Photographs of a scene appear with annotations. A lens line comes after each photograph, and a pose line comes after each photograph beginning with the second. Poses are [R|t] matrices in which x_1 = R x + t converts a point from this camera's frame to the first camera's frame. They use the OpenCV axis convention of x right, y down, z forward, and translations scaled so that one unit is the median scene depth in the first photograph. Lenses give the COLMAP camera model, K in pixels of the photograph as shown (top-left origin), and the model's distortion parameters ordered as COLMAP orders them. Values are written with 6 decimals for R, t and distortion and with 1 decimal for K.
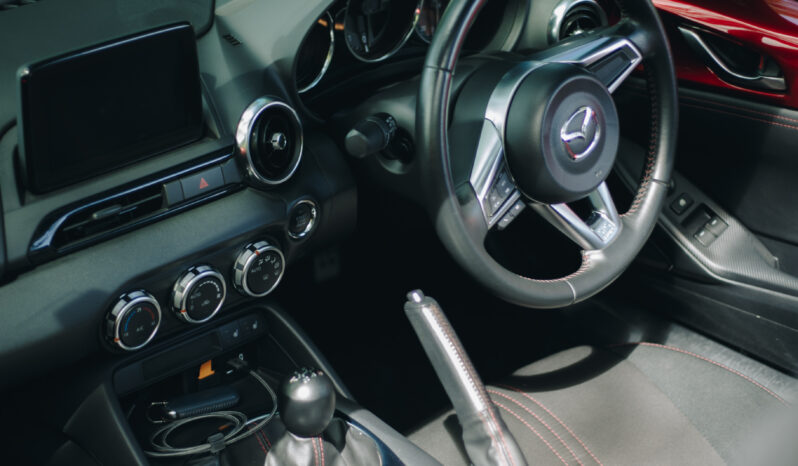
lens RADIAL K [[1768.5, 0, 395.2], [0, 1768.5, 233.2], [0, 0, 1]] dist [0.019588, 0.000000]
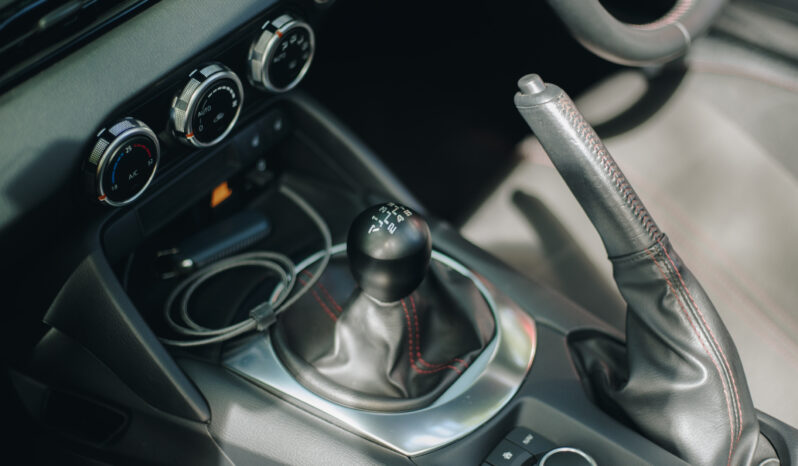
lens RADIAL K [[1206.3, 0, 397.8], [0, 1206.3, 232.5], [0, 0, 1]] dist [-0.159459, 0.000000]
pose [[0.988268, -0.117635, 0.097411, -0.089307], [0.087554, 0.958939, 0.269760, -0.038495], [-0.125145, -0.258067, 0.957988, 0.531122]]
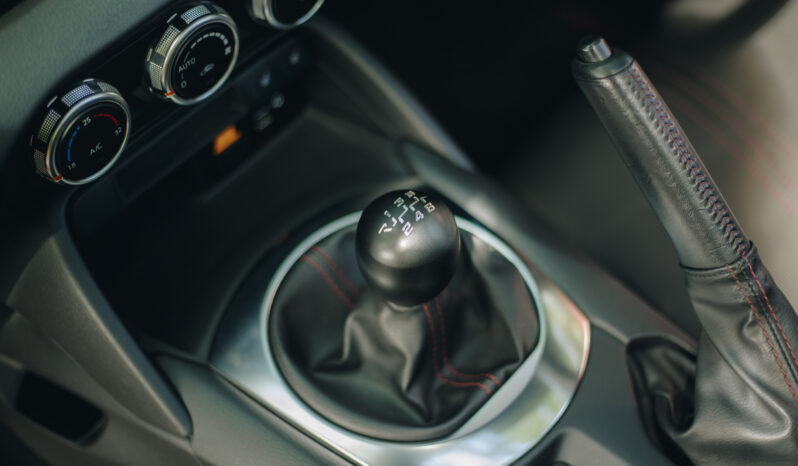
lens RADIAL K [[1206.3, 0, 402.4], [0, 1206.3, 234.0], [0, 0, 1]] dist [-0.159459, 0.000000]
pose [[0.995715, -0.091943, -0.009871, -0.046296], [0.087453, 0.901615, 0.423607, -0.070106], [-0.030048, -0.422656, 0.905792, 0.633323]]
